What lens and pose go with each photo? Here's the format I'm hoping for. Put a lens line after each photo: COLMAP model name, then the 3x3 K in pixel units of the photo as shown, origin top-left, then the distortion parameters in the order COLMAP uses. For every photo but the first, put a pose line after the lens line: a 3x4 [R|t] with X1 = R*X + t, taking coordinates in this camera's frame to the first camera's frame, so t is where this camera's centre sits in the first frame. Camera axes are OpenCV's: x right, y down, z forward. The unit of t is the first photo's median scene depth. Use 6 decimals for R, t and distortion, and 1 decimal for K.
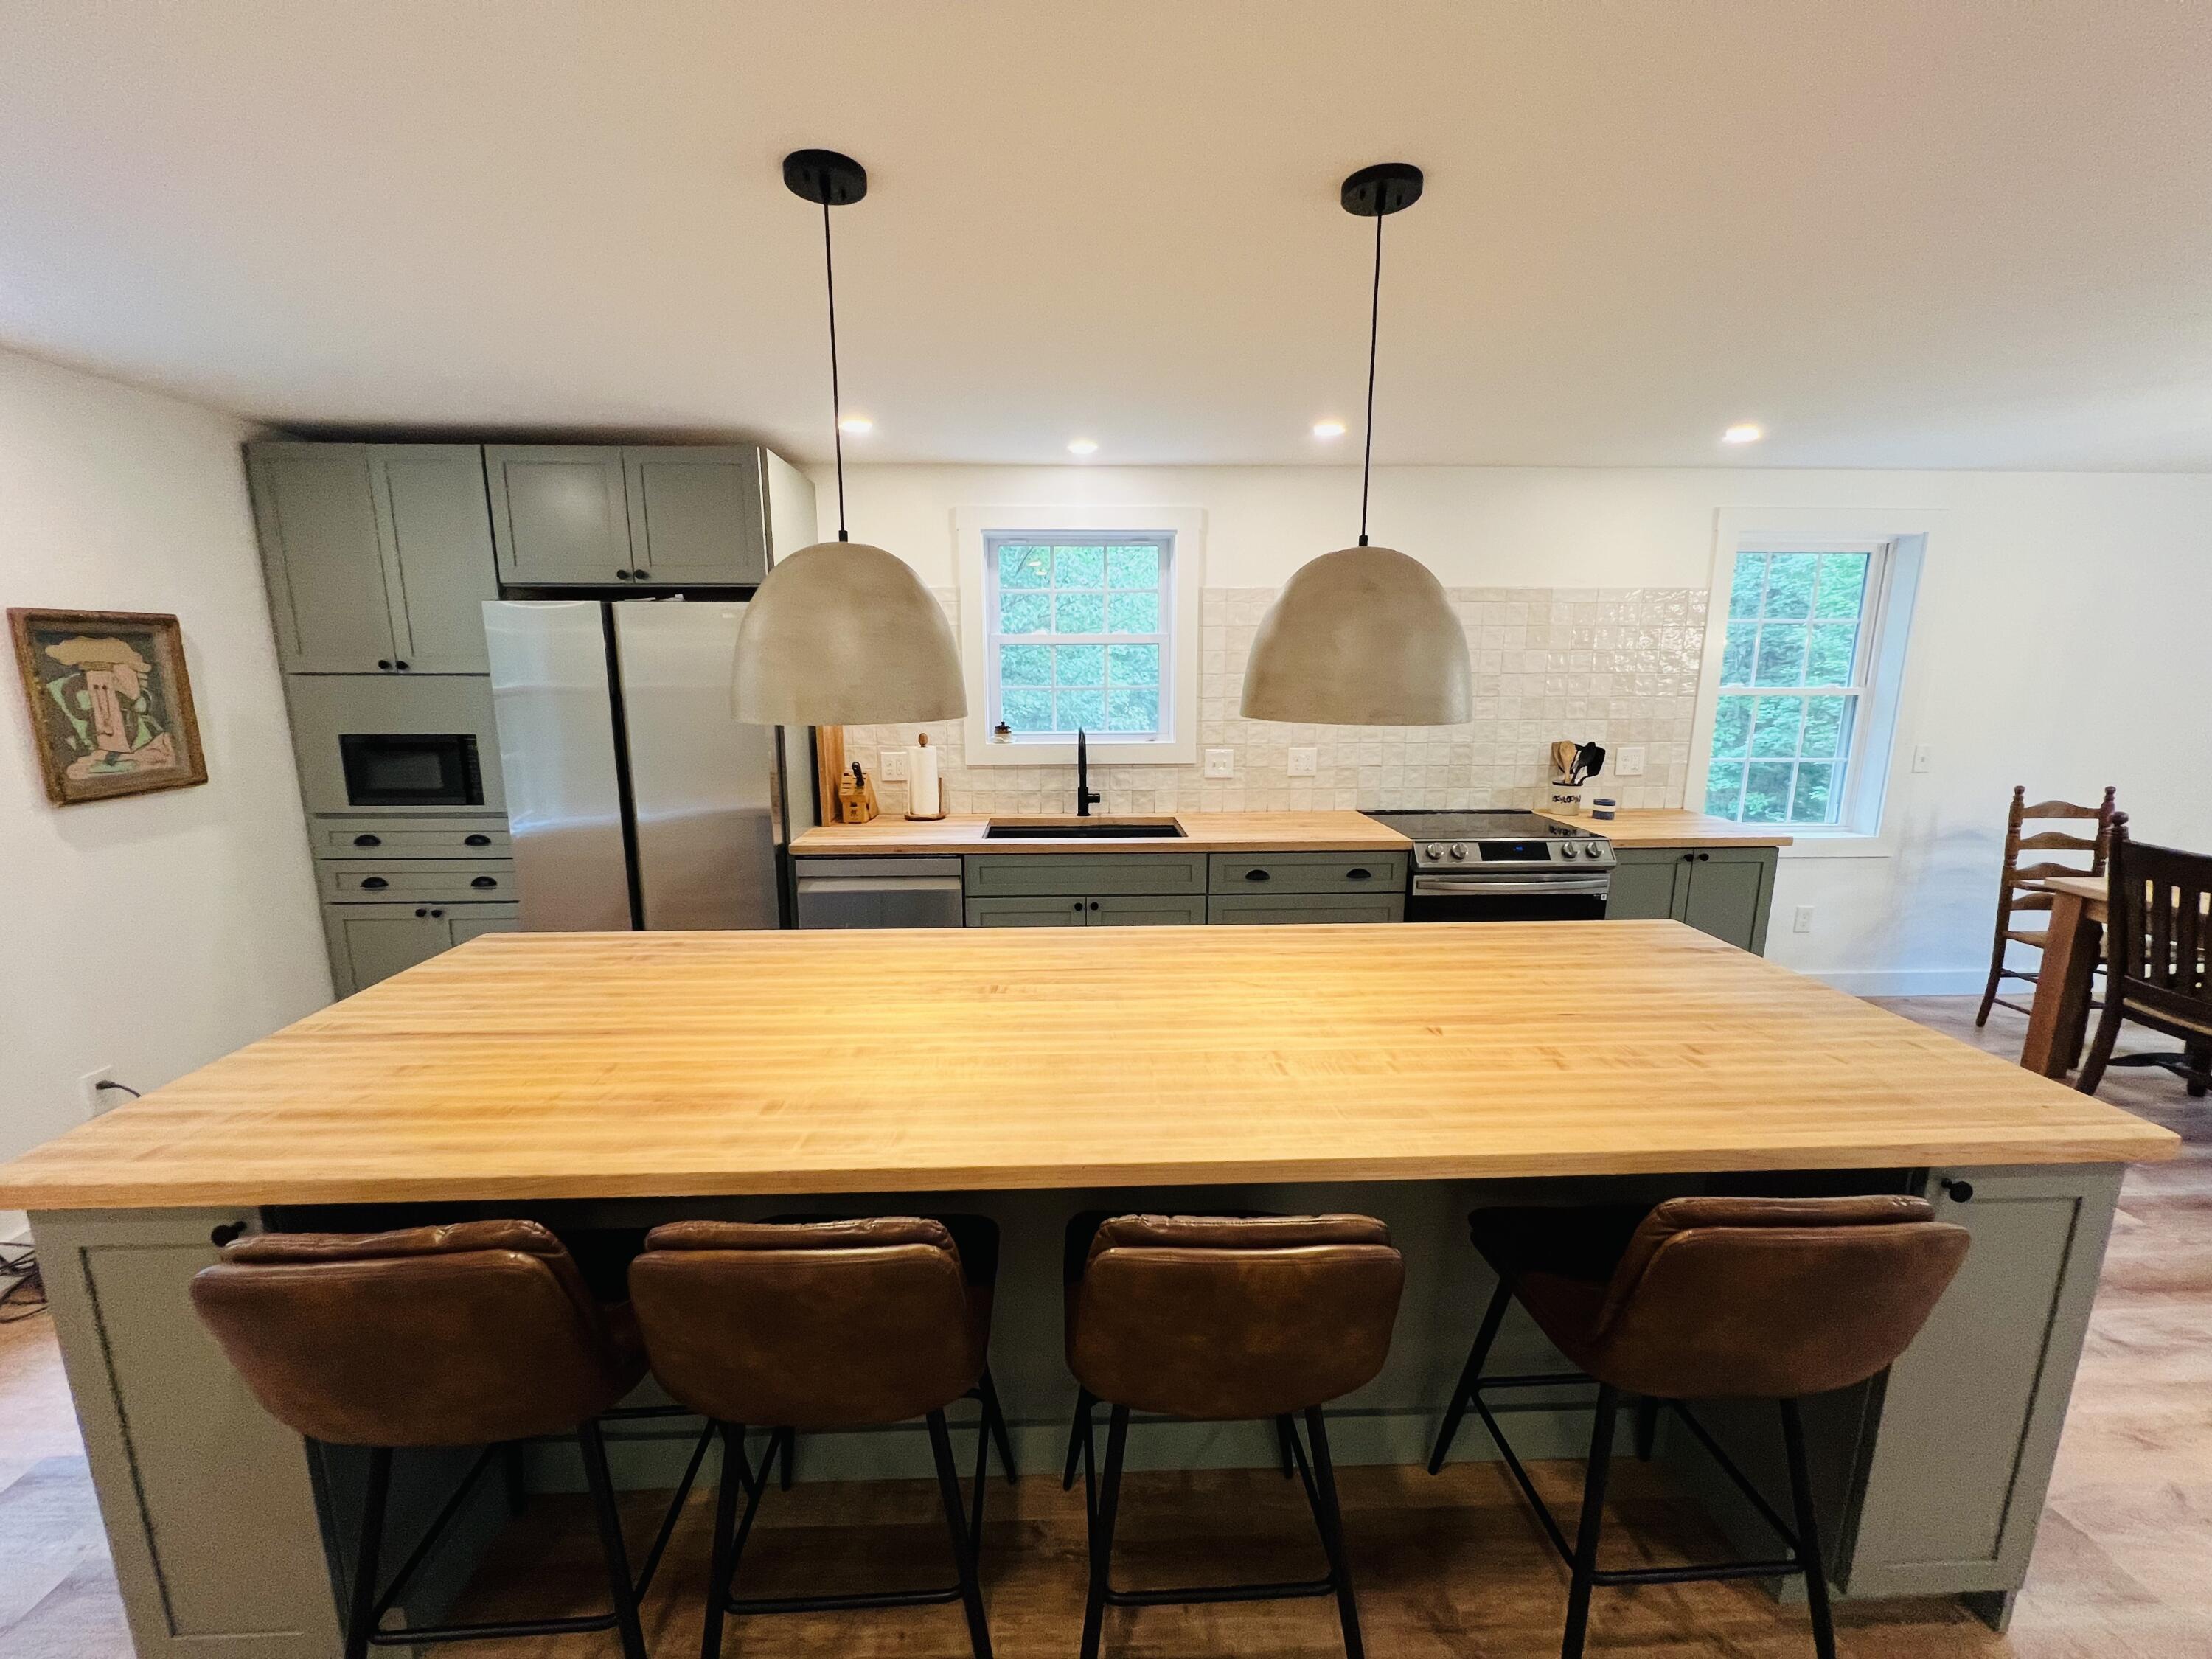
lens RADIAL K [[881.1, 0, 1098.2], [0, 881.1, 834.4], [0, 0, 1]] dist [-0.002032, 0.001066]
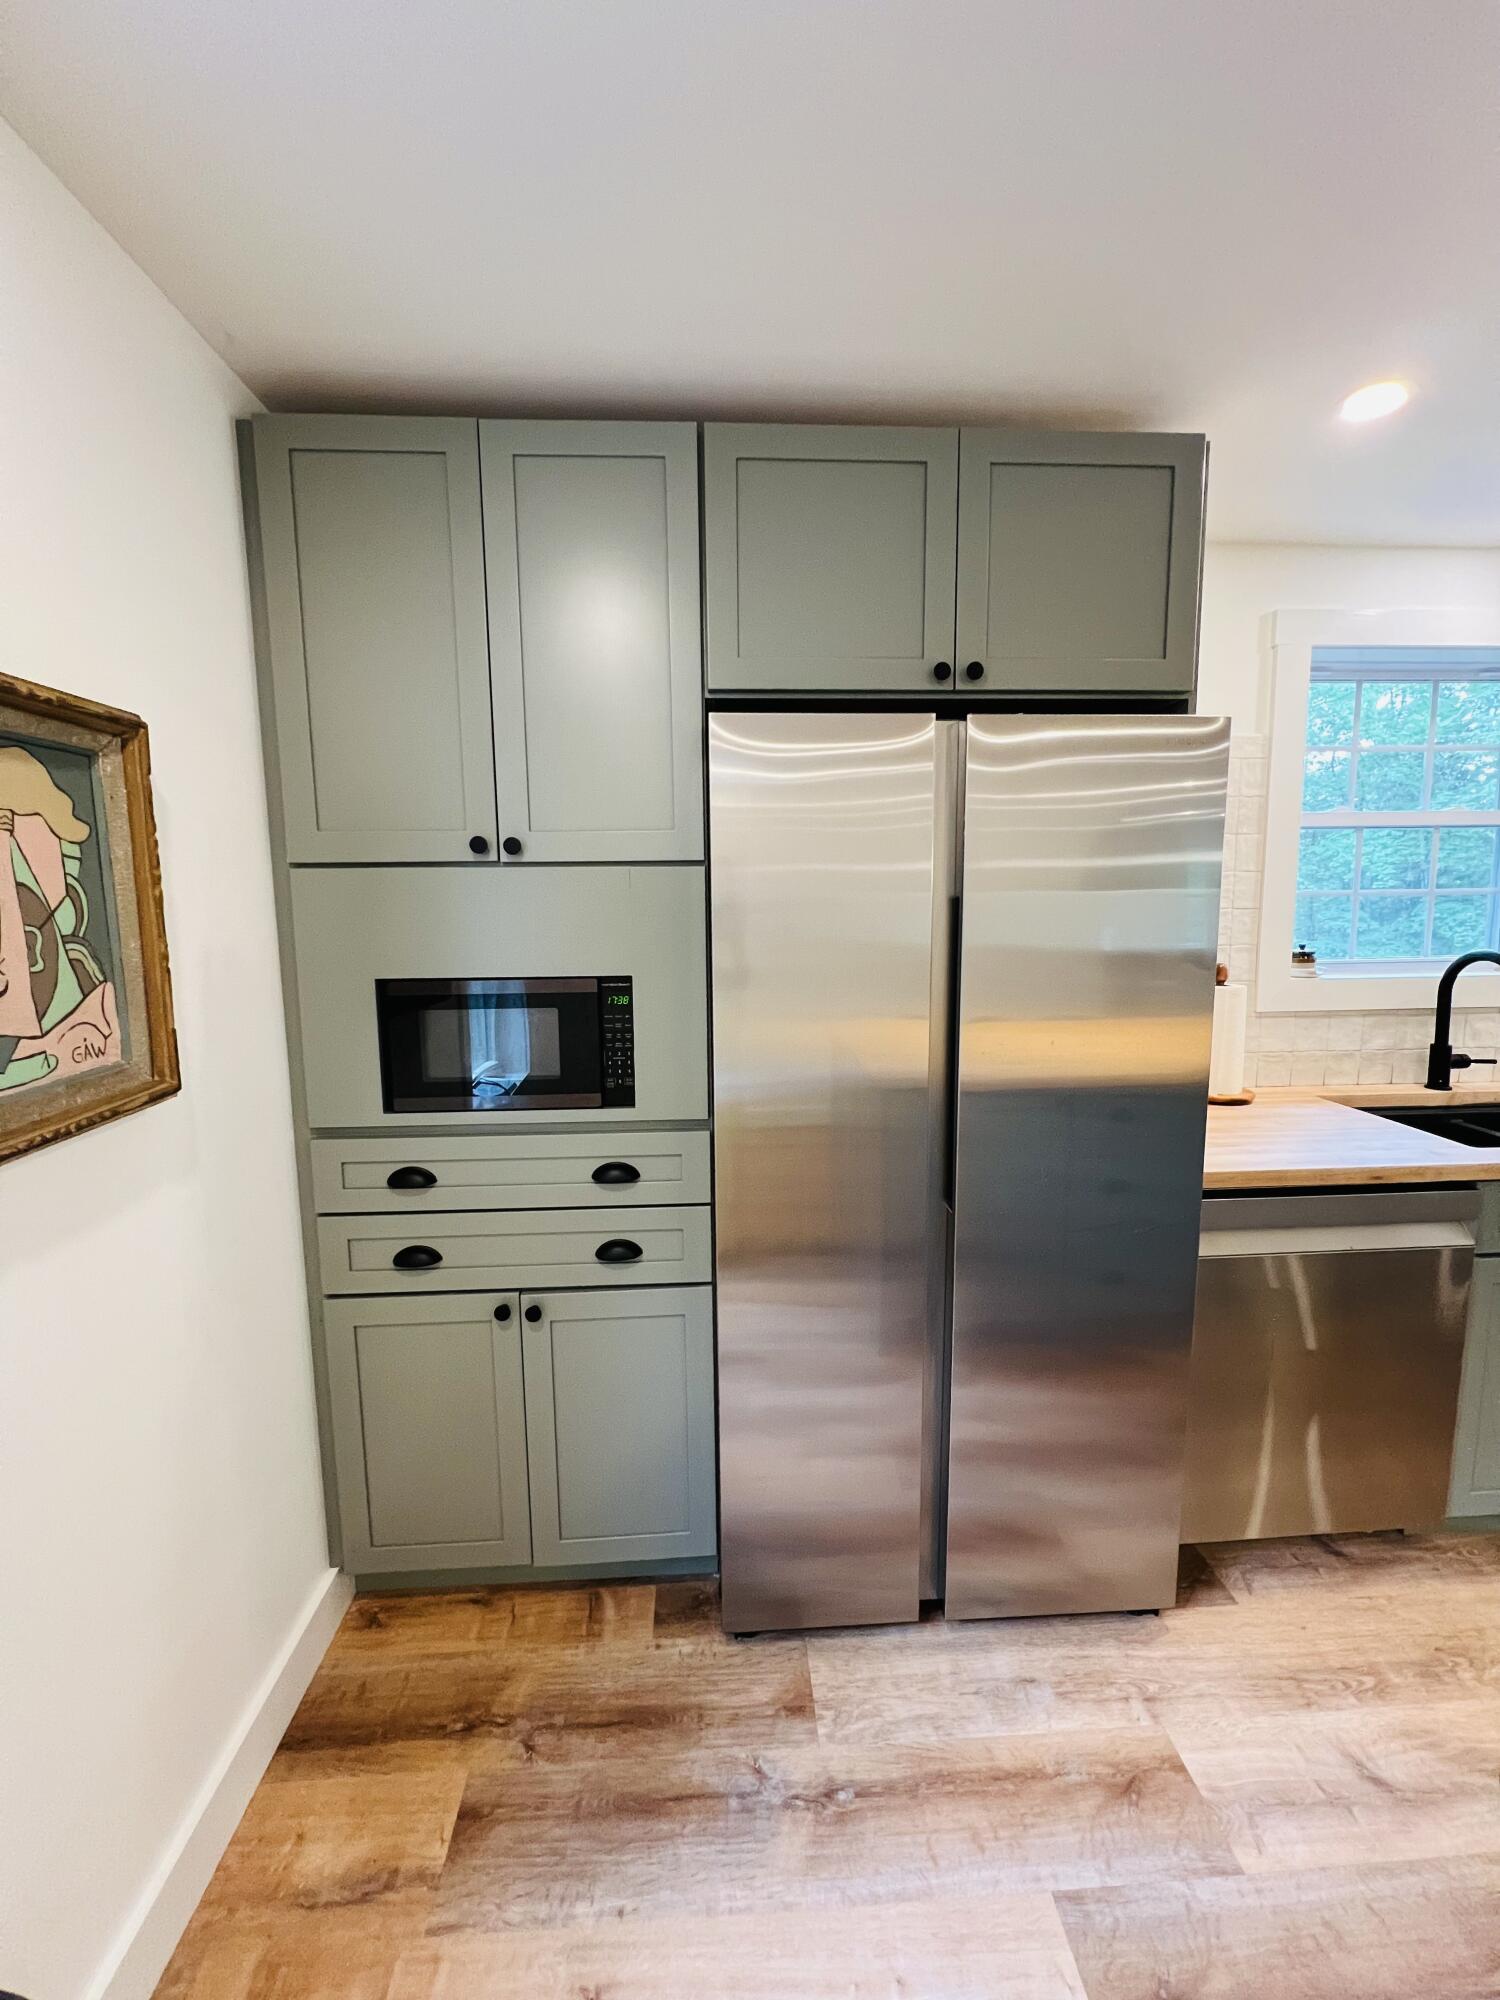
lens RADIAL K [[796.6, 0, 751.6], [0, 796.6, 997.6], [0, 0, 1]] dist [-0.002032, 0.001066]
pose [[0.999844, -0.012739, 0.012272, -0.604737], [0.013555, 0.997533, -0.068874, -0.062764], [-0.011364, 0.069029, 0.997550, 0.491896]]
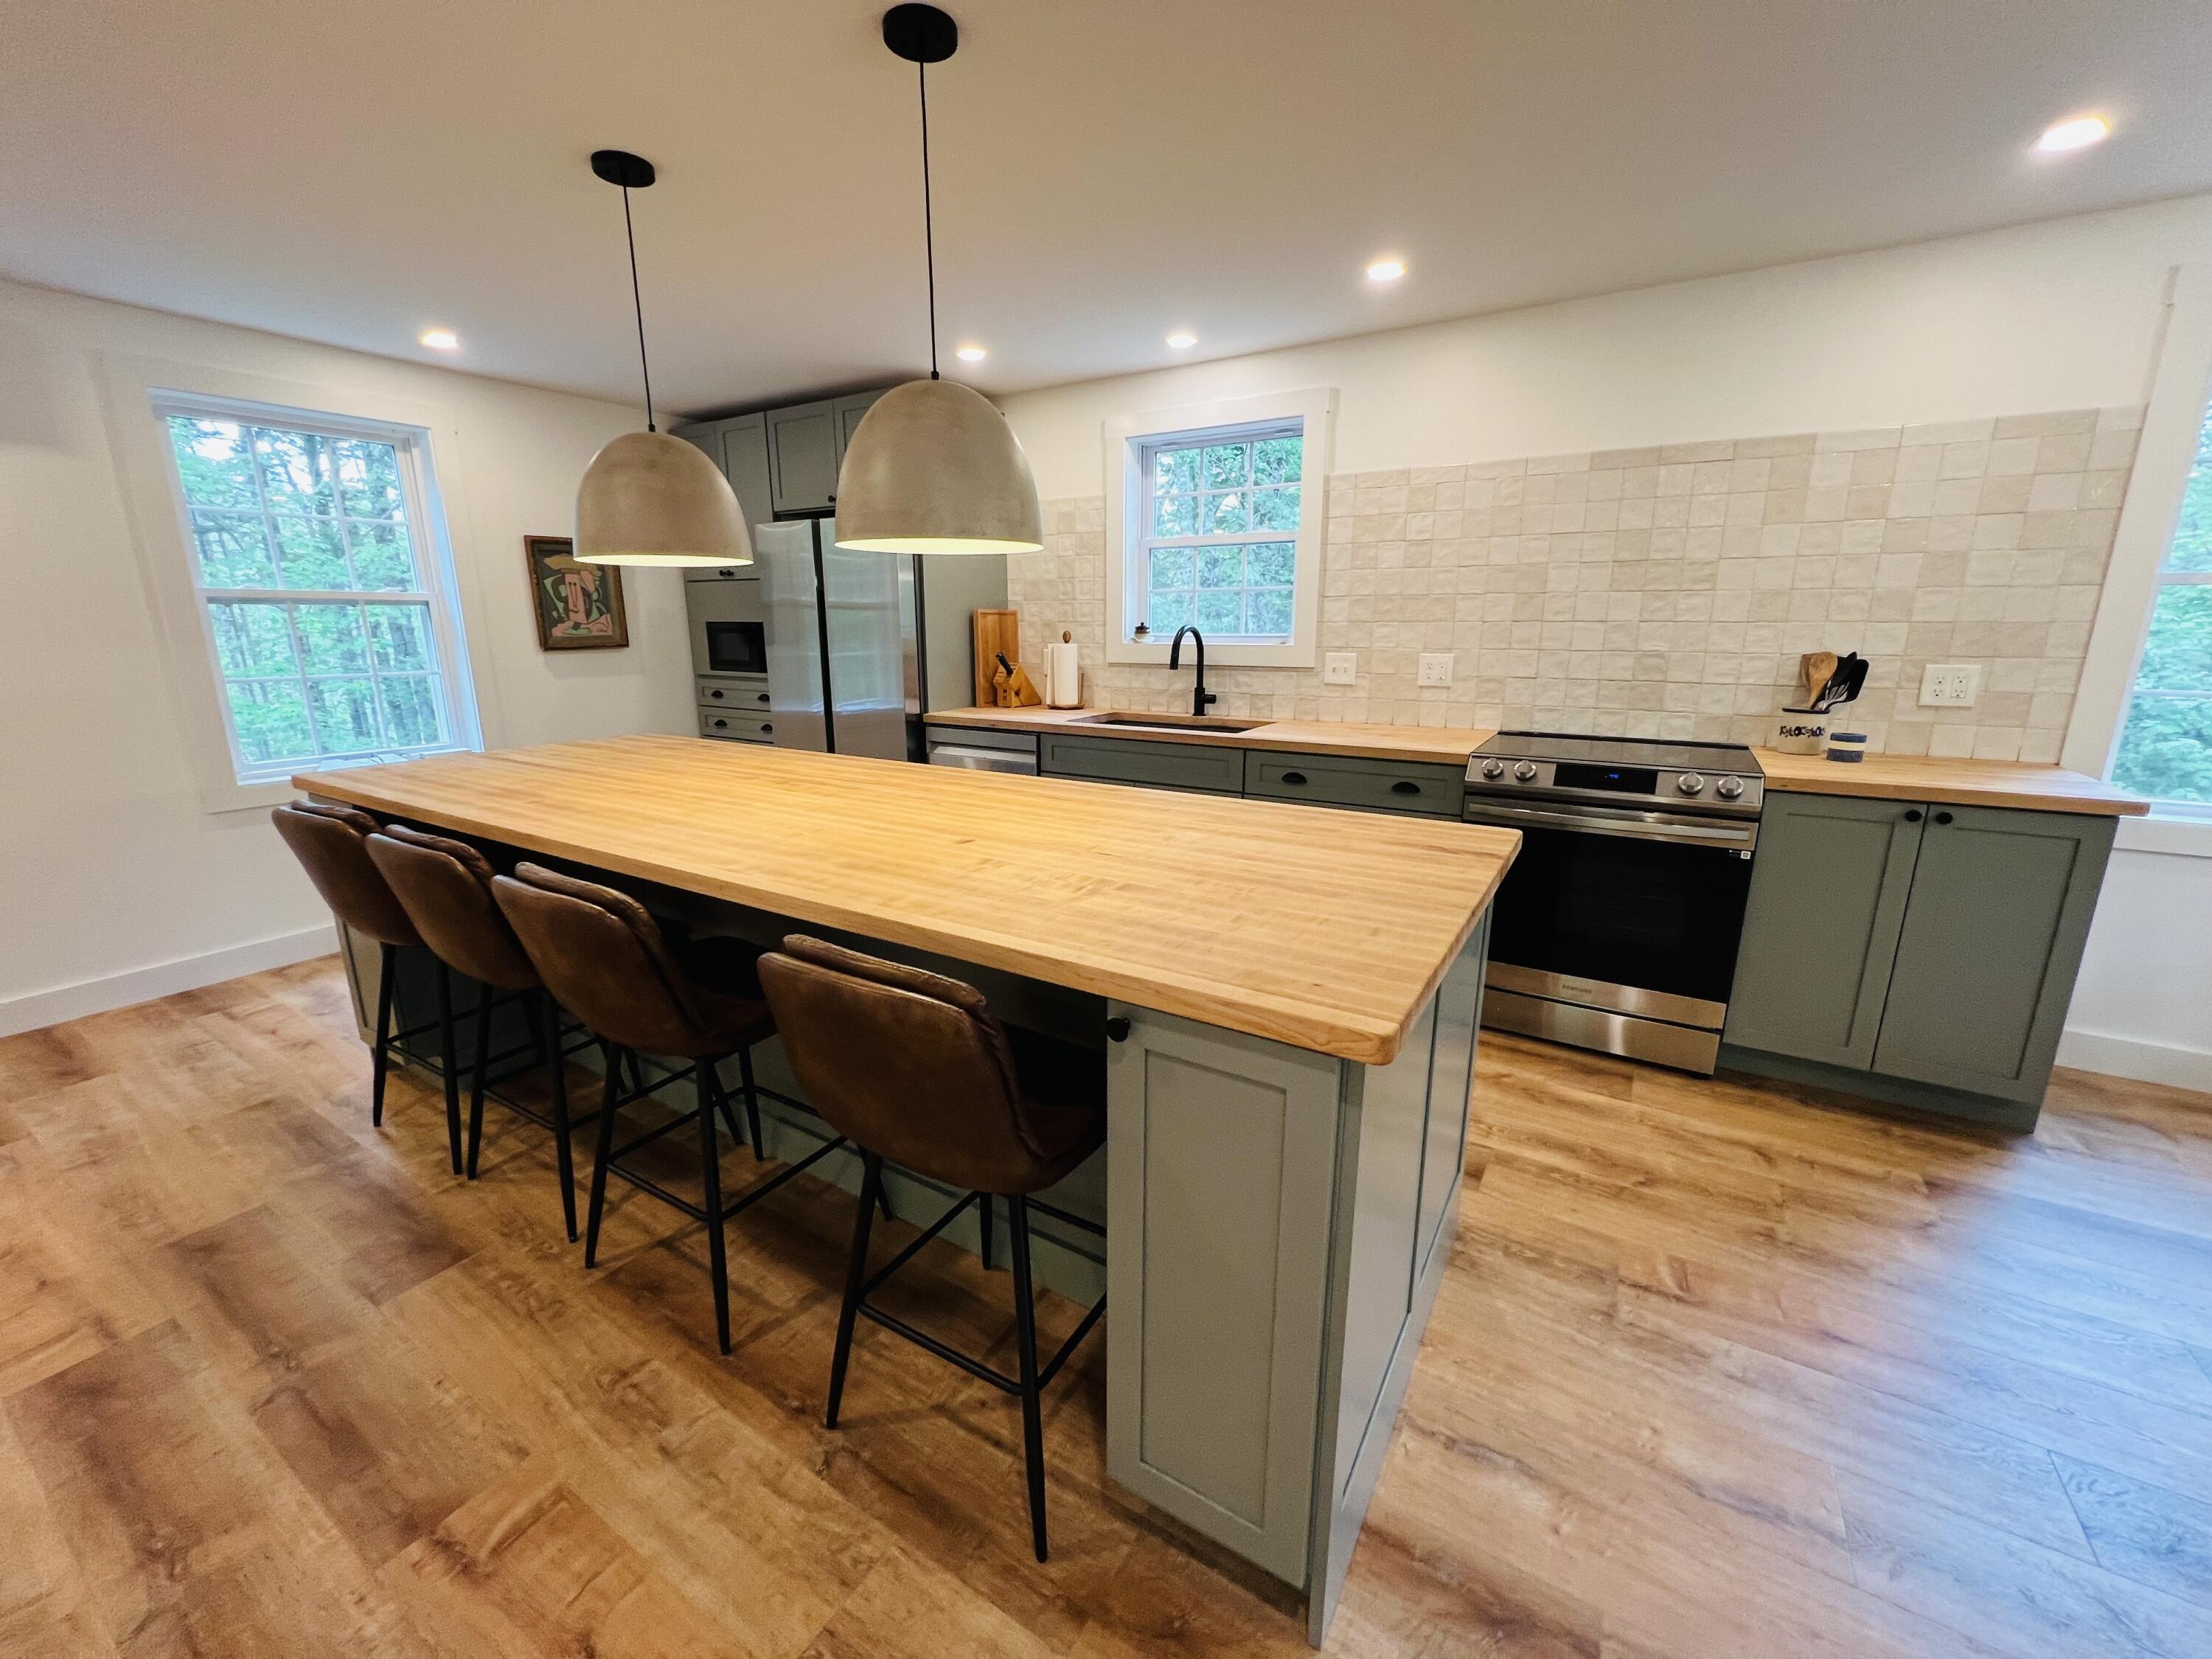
lens RADIAL K [[881.1, 0, 1100.4], [0, 881.1, 835.3], [0, 0, 1]] dist [-0.002032, 0.001066]
pose [[0.828899, 0.132179, -0.543558, 0.533961], [-0.106438, 0.991198, 0.078722, 0.055368], [0.549179, -0.007398, 0.835672, 0.098206]]
